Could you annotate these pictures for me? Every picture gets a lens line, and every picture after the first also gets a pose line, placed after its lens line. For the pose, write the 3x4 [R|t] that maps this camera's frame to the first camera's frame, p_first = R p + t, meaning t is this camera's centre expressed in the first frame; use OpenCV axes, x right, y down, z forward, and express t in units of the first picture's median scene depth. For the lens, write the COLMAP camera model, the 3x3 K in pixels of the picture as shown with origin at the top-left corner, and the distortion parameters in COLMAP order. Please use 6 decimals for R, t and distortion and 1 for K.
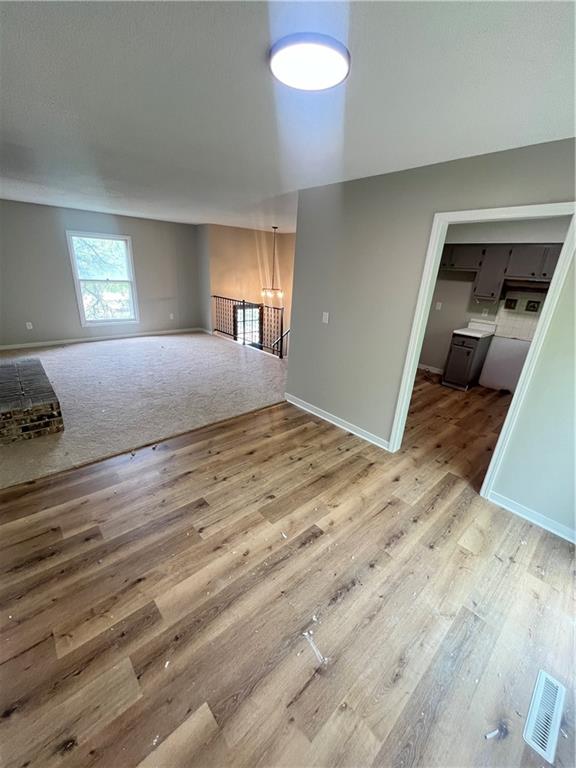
lens RADIAL K [[307.8, 0, 286.9], [0, 307.8, 385.2], [0, 0, 1]] dist [-0.008840, -0.000409]
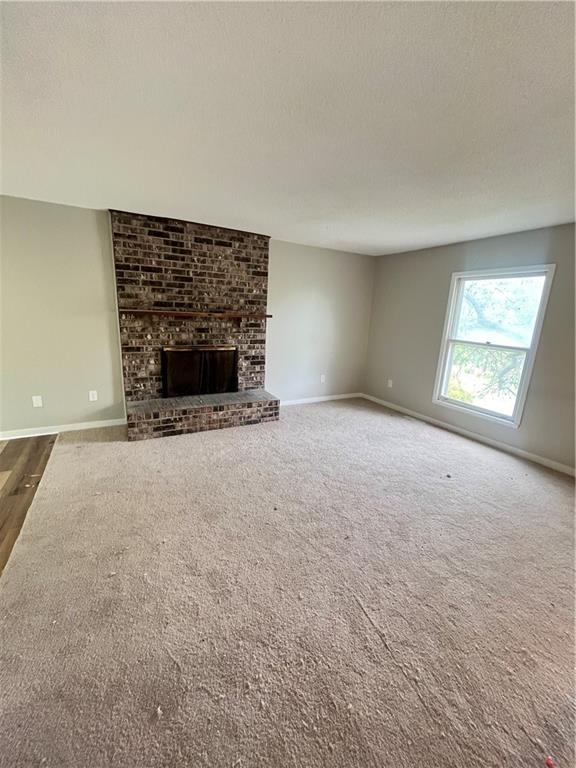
lens RADIAL K [[307.8, 0, 282.4], [0, 307.8, 382.4], [0, 0, 1]] dist [-0.008840, -0.000409]
pose [[-0.237307, 0.156389, -0.958764, 0.095669], [-0.392073, 0.887582, 0.241822, -0.265120], [0.888799, 0.433291, -0.149314, 0.769084]]
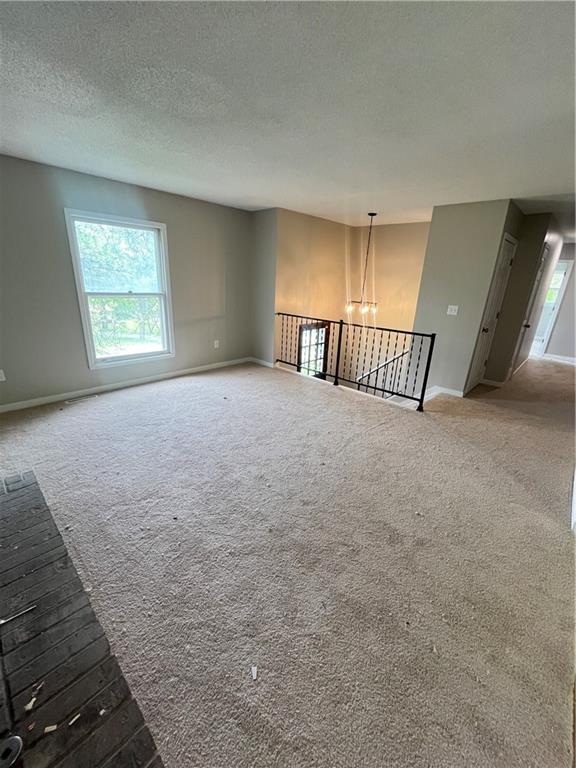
lens RADIAL K [[307.8, 0, 288.3], [0, 307.8, 385.2], [0, 0, 1]] dist [-0.008840, -0.000409]
pose [[0.996129, -0.040036, 0.078260, -0.319919], [0.041644, 0.998951, -0.019033, -0.130496], [-0.077416, 0.022218, 0.996751, 0.357150]]
